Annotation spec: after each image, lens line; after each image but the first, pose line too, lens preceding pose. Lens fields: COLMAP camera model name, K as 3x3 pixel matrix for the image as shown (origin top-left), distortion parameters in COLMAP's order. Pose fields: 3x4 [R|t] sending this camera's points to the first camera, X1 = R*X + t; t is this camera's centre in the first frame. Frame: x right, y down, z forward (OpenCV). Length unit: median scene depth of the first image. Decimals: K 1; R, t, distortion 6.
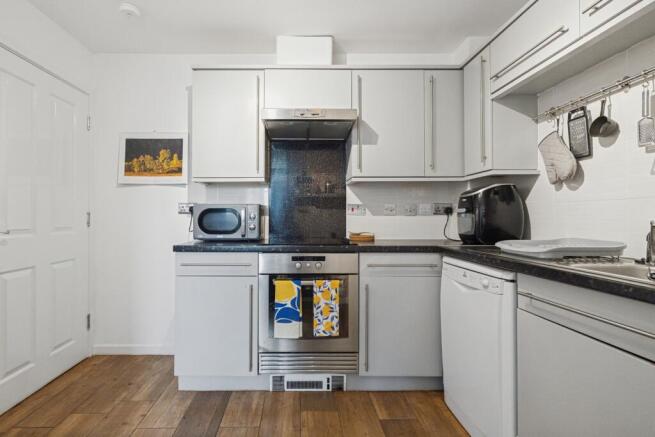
lens RADIAL K [[325.2, 0, 309.3], [0, 325.2, 213.1], [0, 0, 1]] dist [-0.001249, 0.000307]
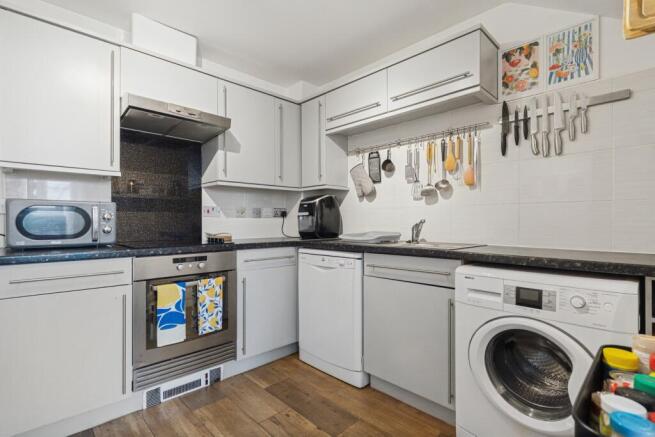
lens RADIAL K [[311.5, 0, 328.0], [0, 311.5, 222.1], [0, 0, 1]] dist [0.002106, -0.002708]
pose [[0.721991, -0.001887, 0.691900, -0.356983], [-0.006156, 0.999939, 0.009152, 0.015005], [-0.691875, -0.010867, 0.721935, 0.023605]]
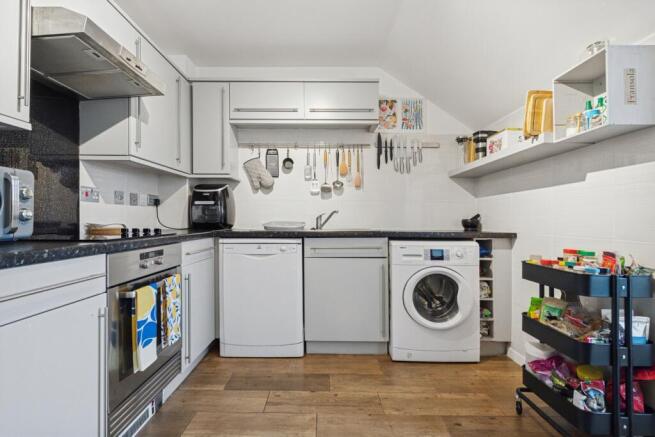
lens RADIAL K [[311.5, 0, 321.0], [0, 311.5, 212.7], [0, 0, 1]] dist [0.002106, -0.002708]
pose [[0.022230, 0.017975, 0.999591, -0.741586], [-0.015313, 0.999727, -0.017637, 0.047190], [-0.999636, -0.014914, 0.022499, 0.581451]]
